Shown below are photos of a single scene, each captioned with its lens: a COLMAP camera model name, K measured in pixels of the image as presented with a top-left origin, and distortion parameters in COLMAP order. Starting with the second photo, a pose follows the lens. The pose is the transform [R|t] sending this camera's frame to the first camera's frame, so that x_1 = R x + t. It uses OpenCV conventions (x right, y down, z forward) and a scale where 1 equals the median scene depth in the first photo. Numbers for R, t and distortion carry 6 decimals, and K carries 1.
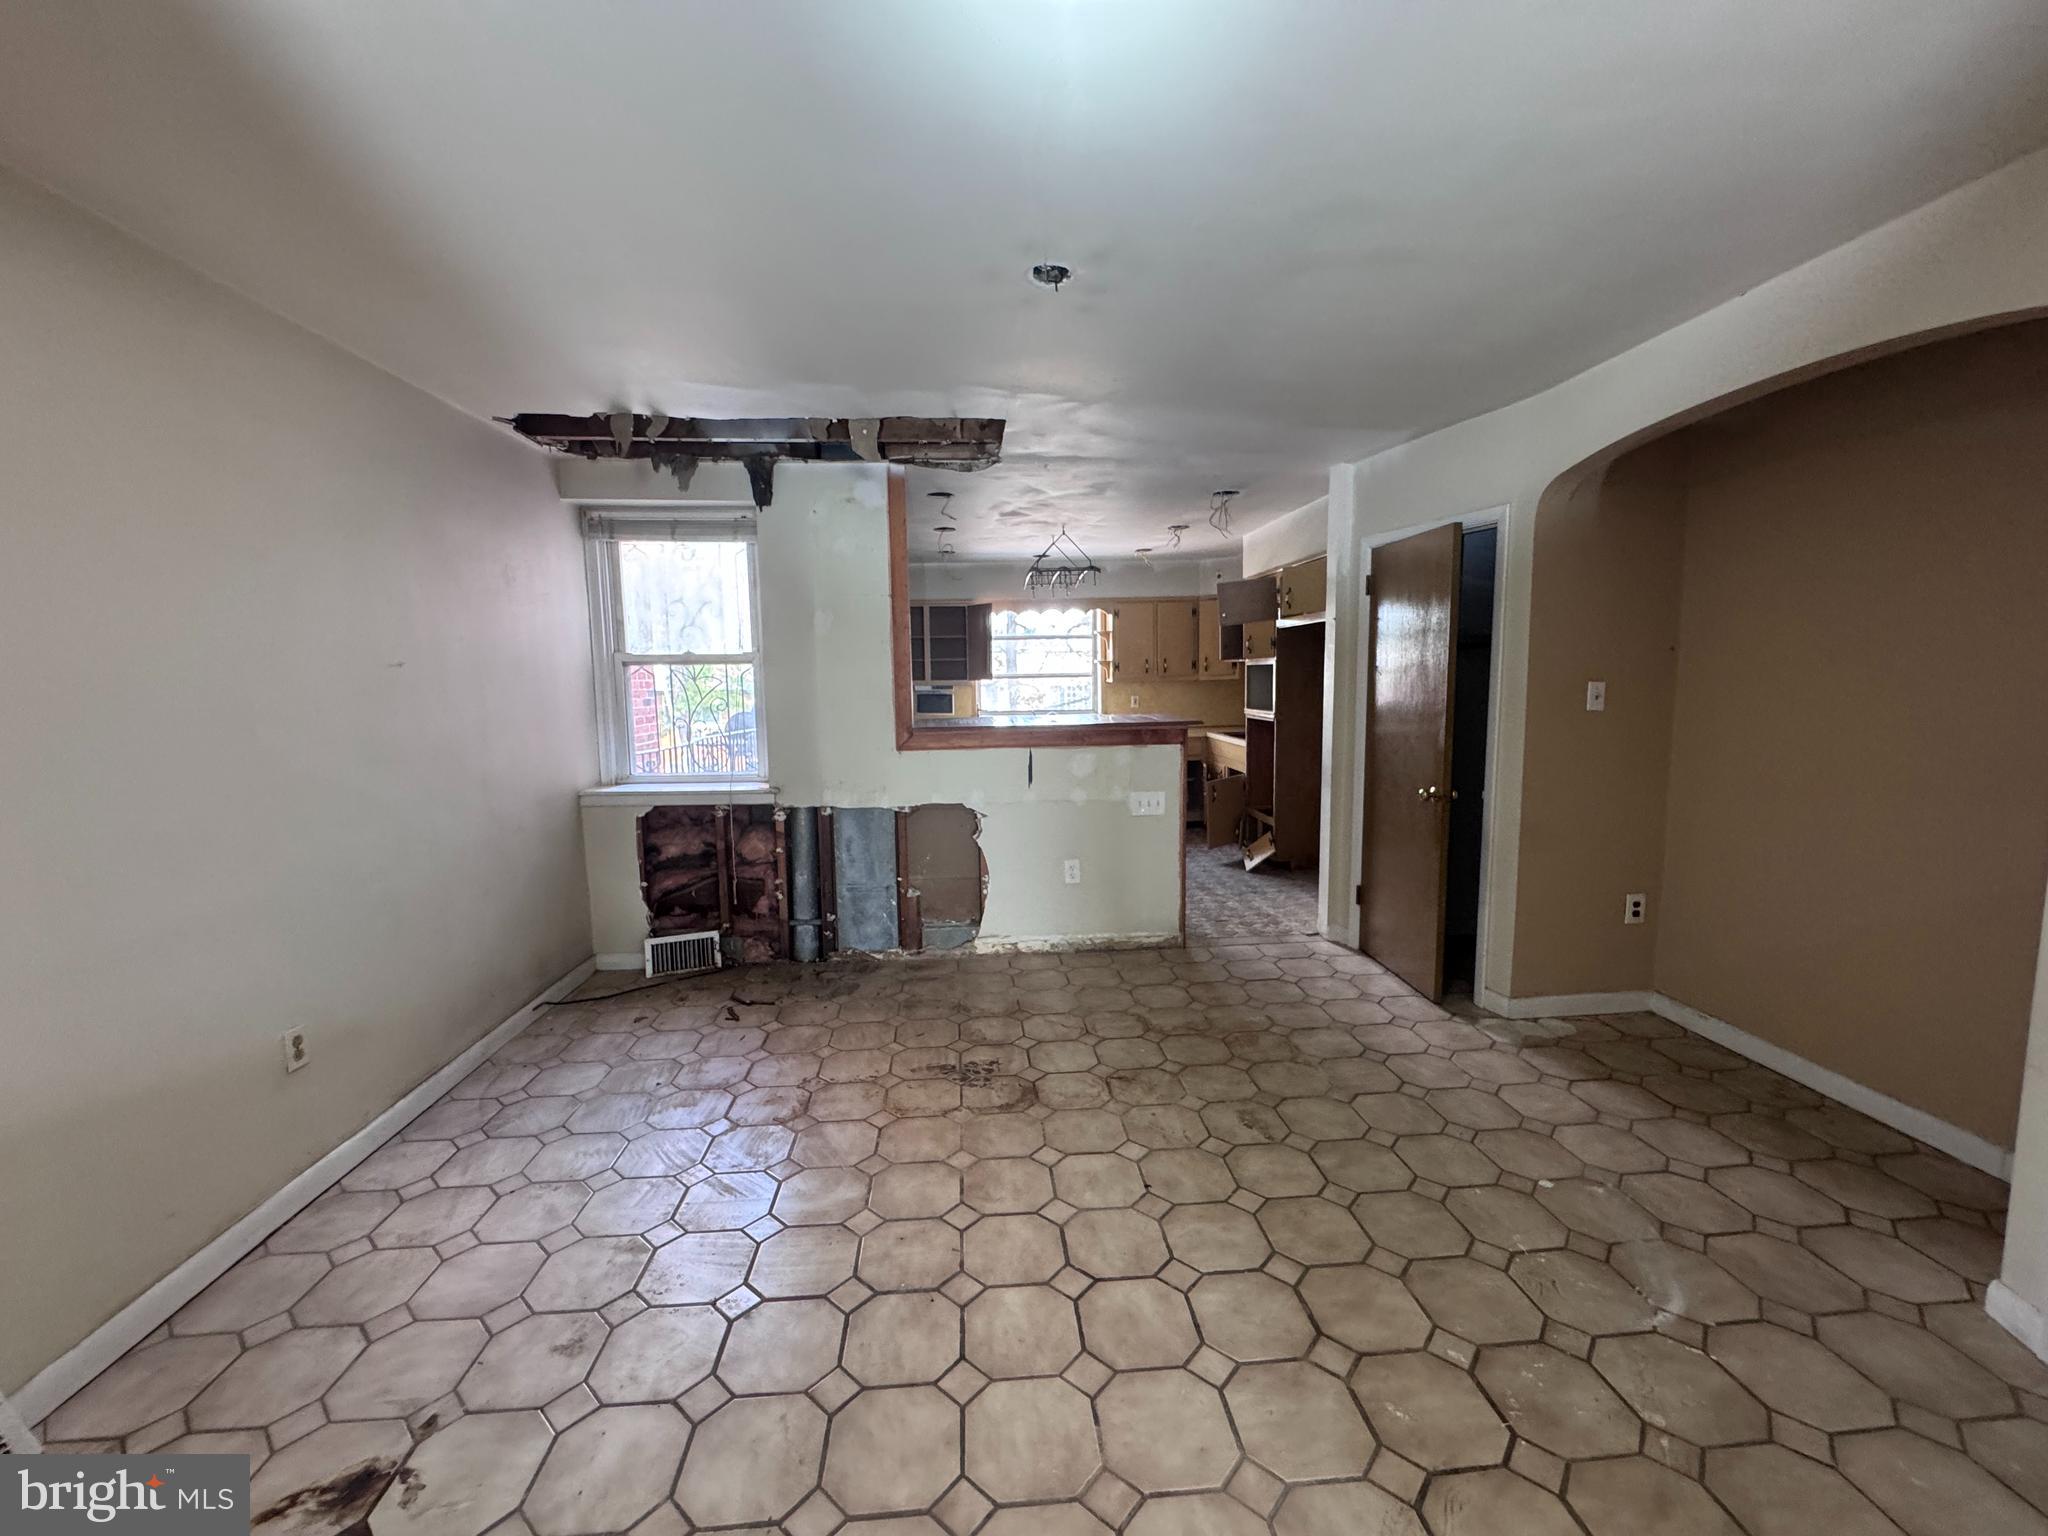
lens RADIAL K [[818.9, 0, 1022.9], [0, 818.9, 767.0], [0, 0, 1]] dist [-0.006647, 0.000521]
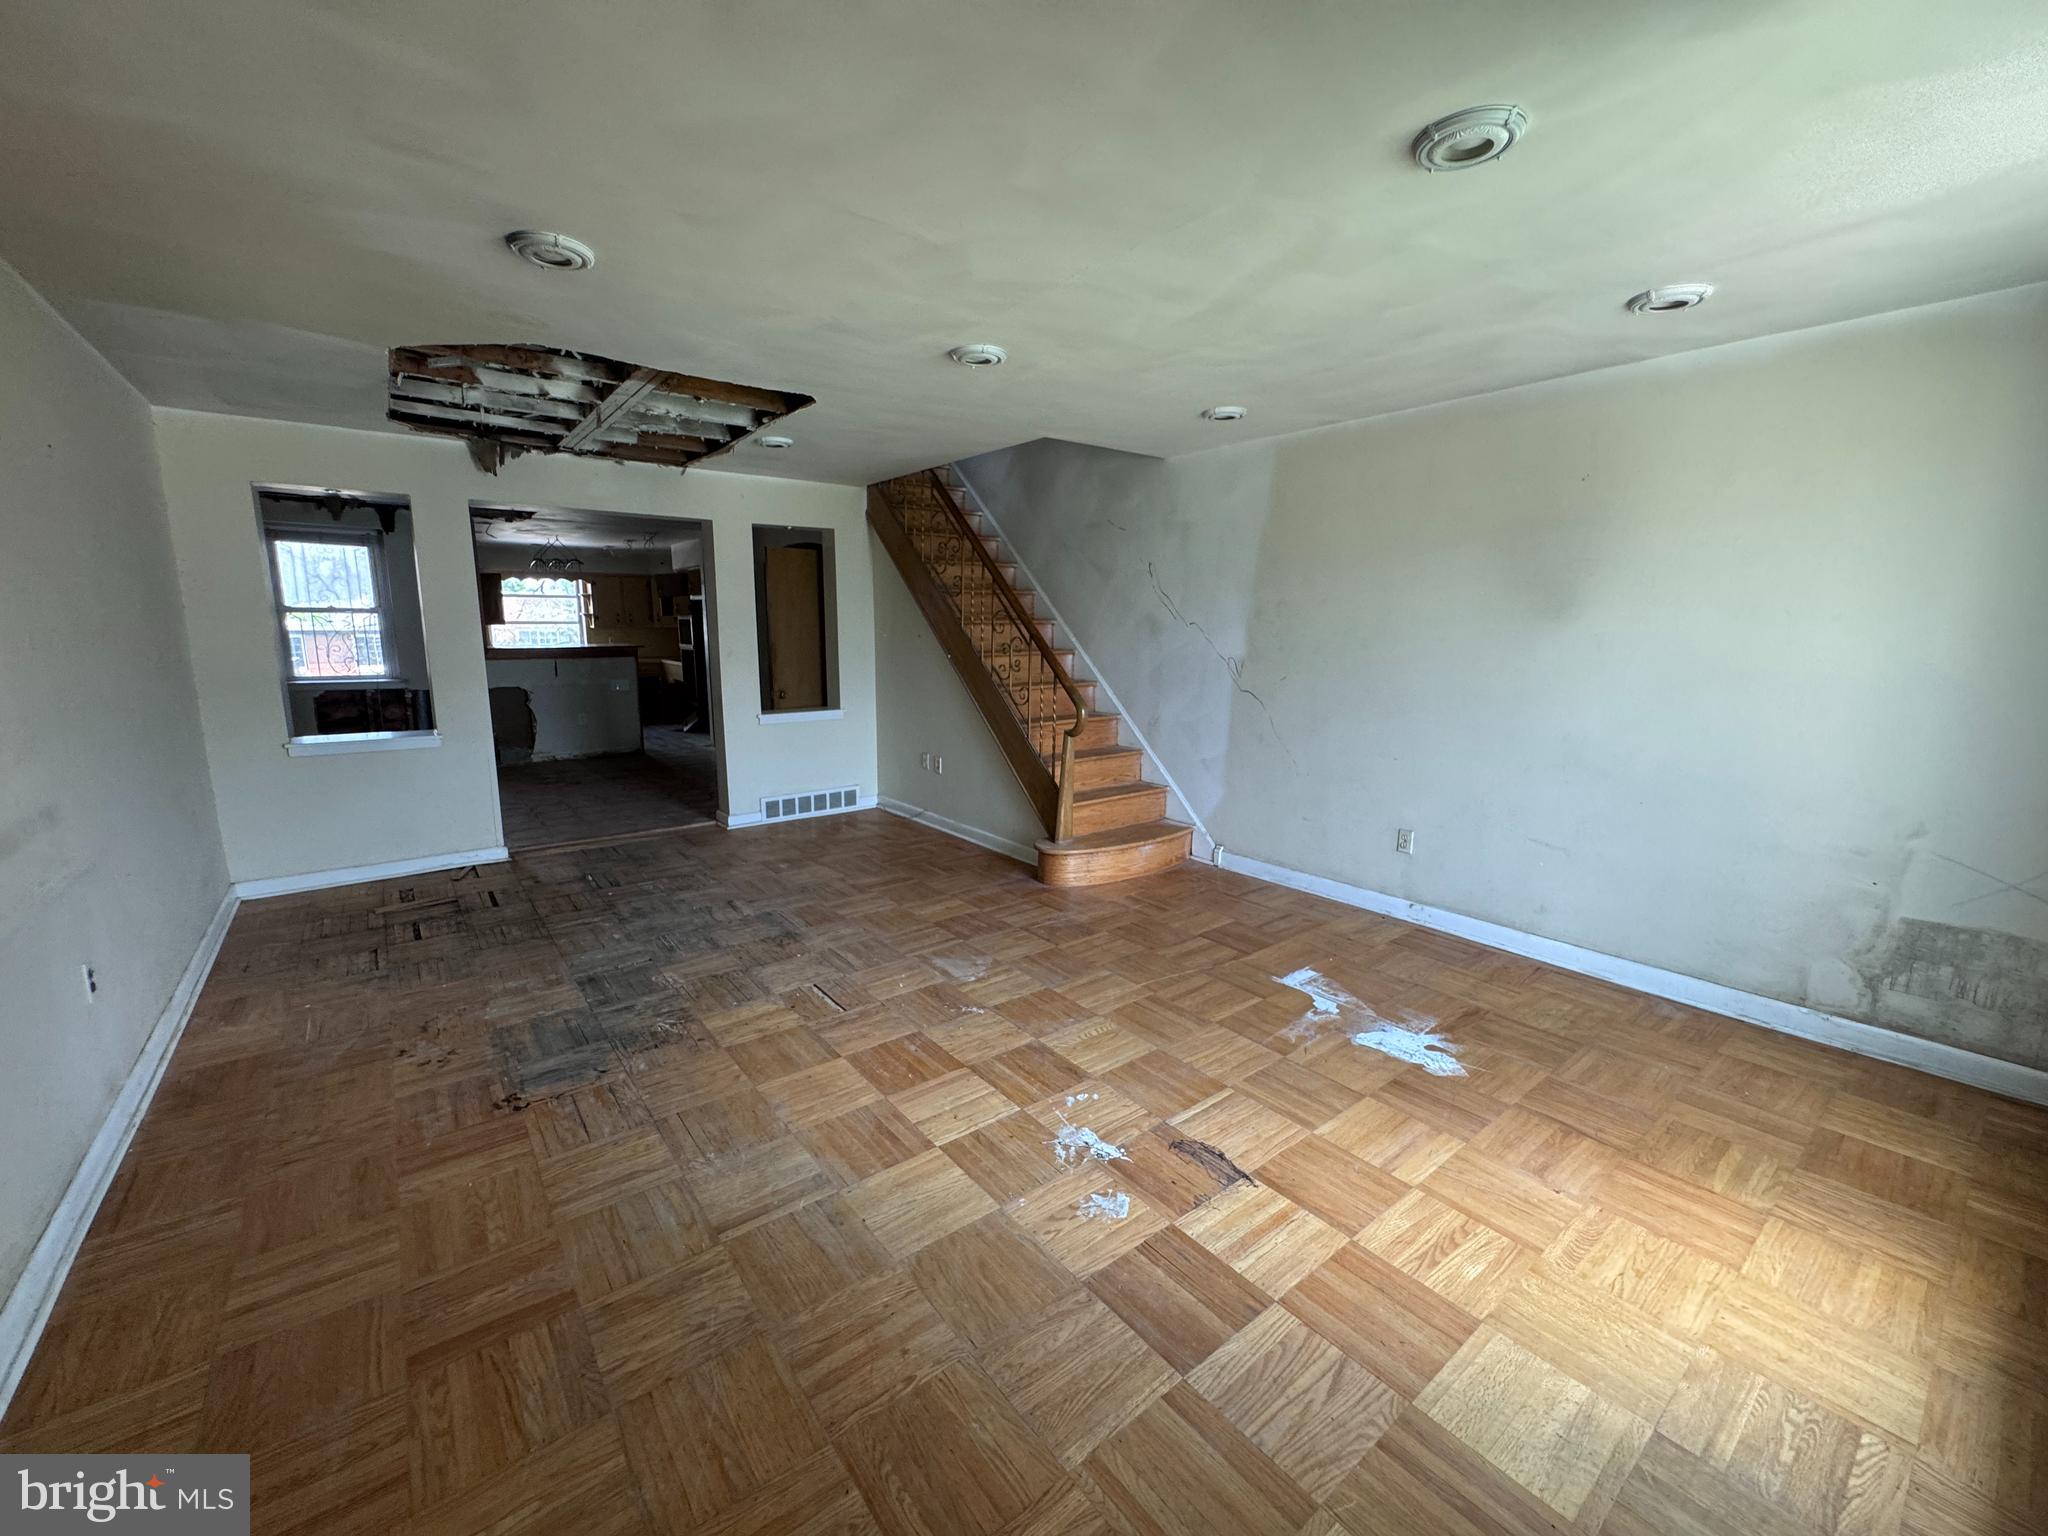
lens RADIAL K [[818.9, 0, 1026.1], [0, 818.9, 774.2], [0, 0, 1]] dist [-0.006647, 0.000521]
pose [[0.828125, -0.080093, 0.554792, -0.116744], [0.041368, 0.995773, 0.082007, 0.098653], [-0.559015, -0.044961, 0.827938, -0.932166]]
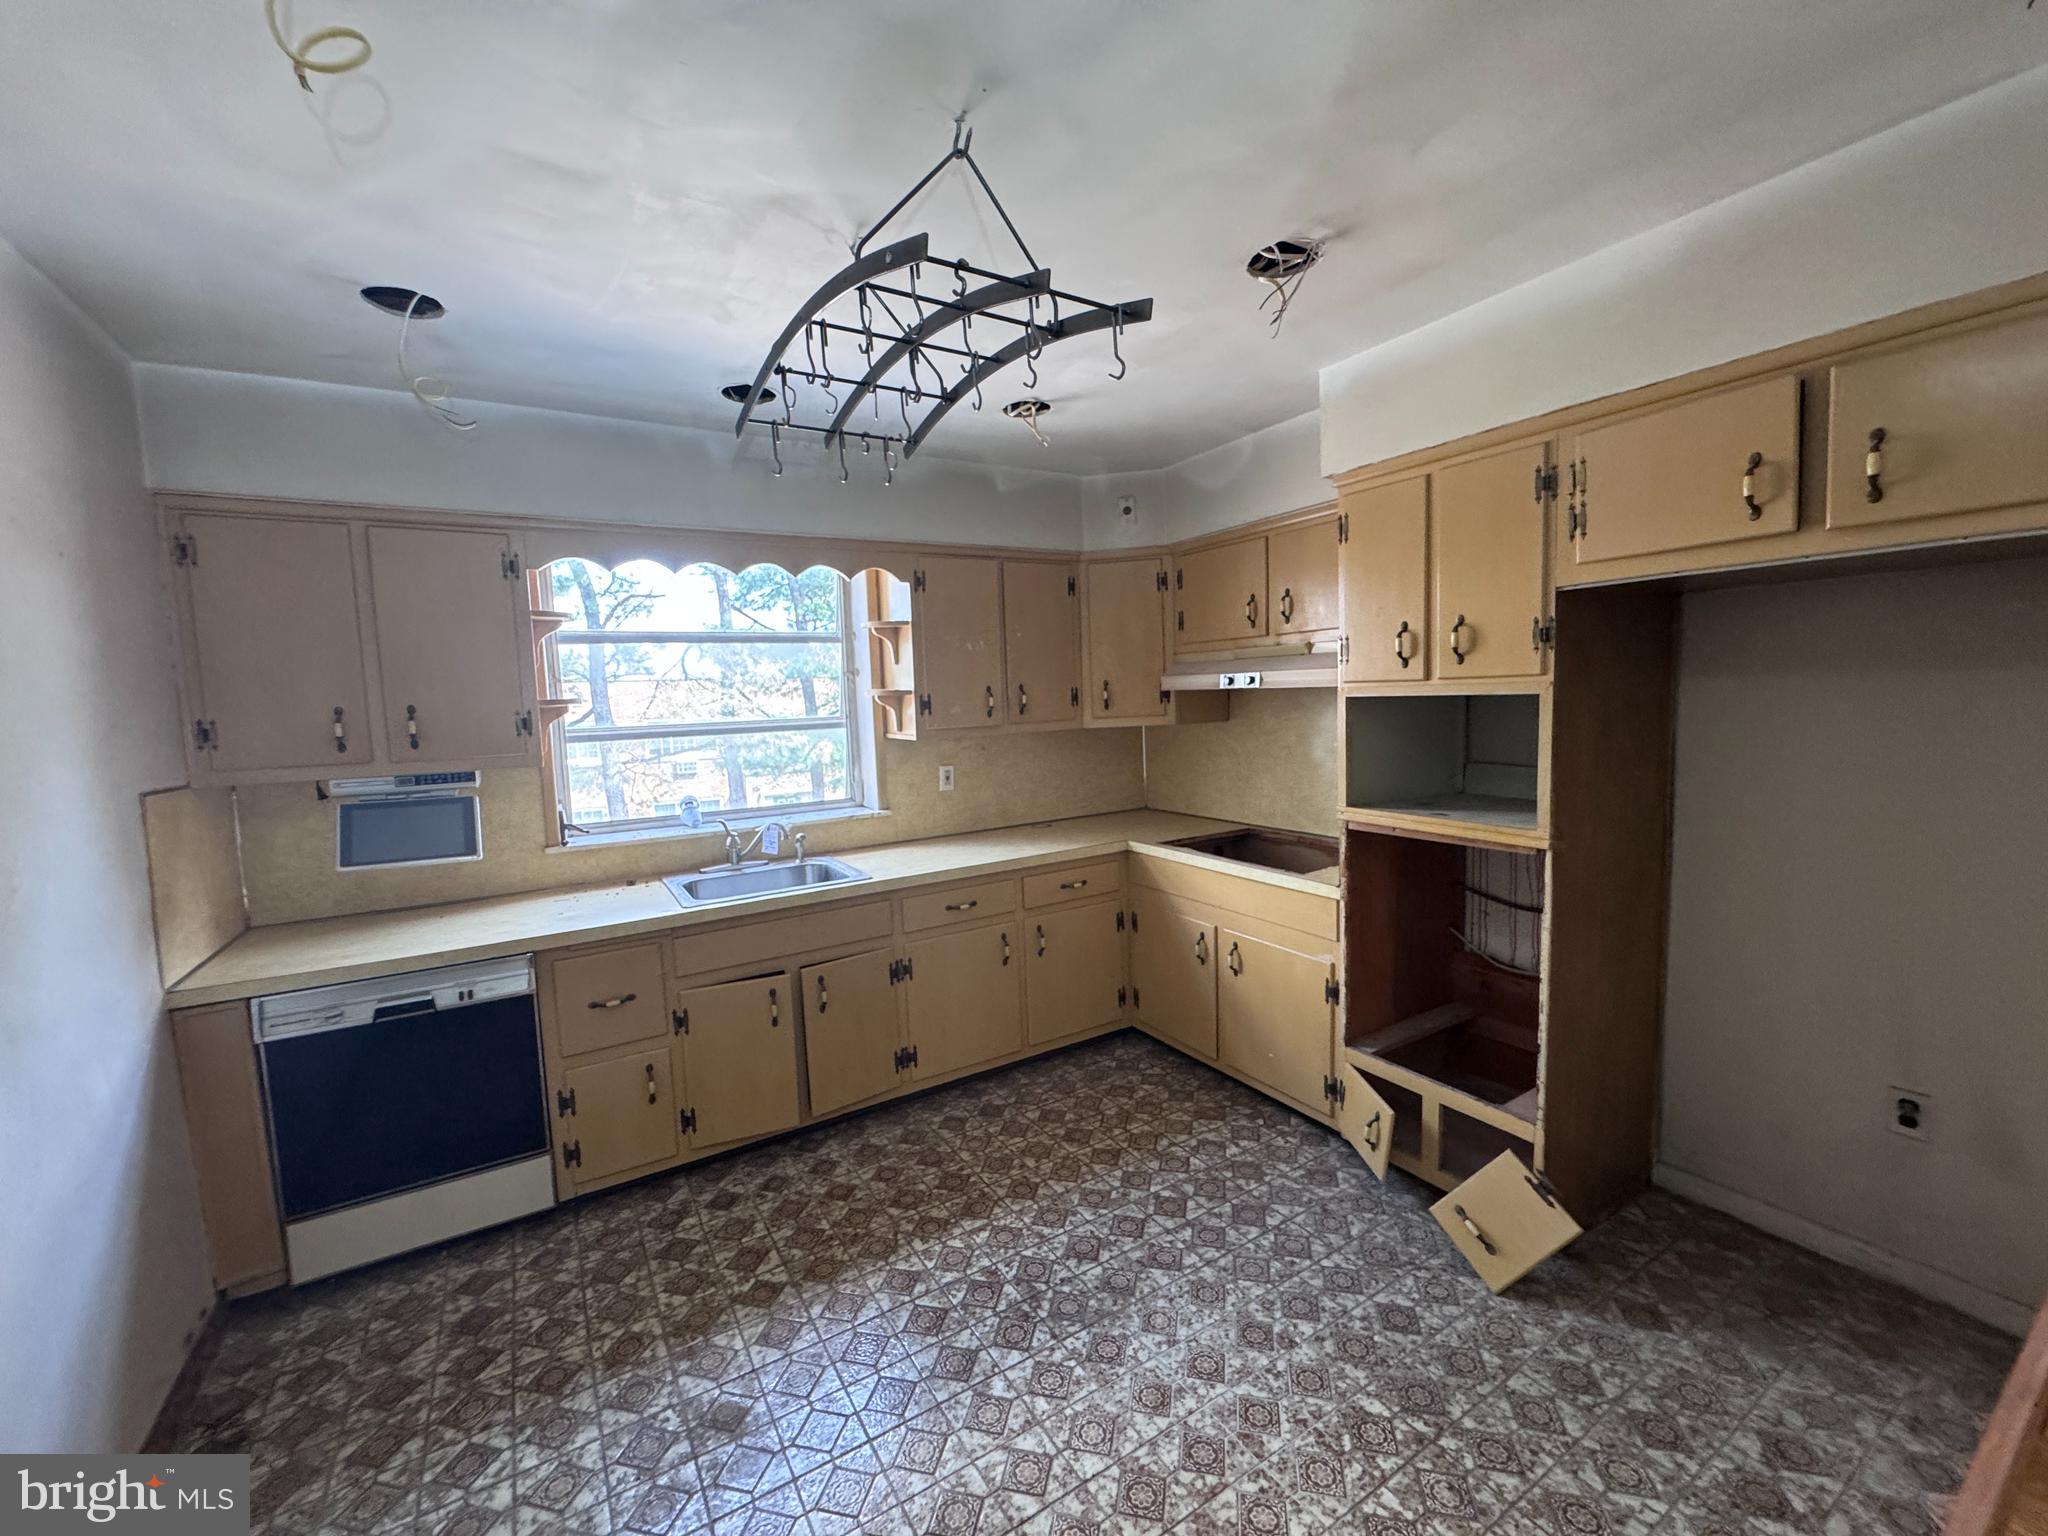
lens RADIAL K [[818.9, 0, 1019.5], [0, 818.9, 767.3], [0, 0, 1]] dist [-0.006647, 0.000521]
pose [[0.890030, -0.057427, 0.452272, -0.047931], [0.072521, 0.997237, -0.016092, -0.097617], [-0.450098, 0.047121, 0.891735, 0.737662]]
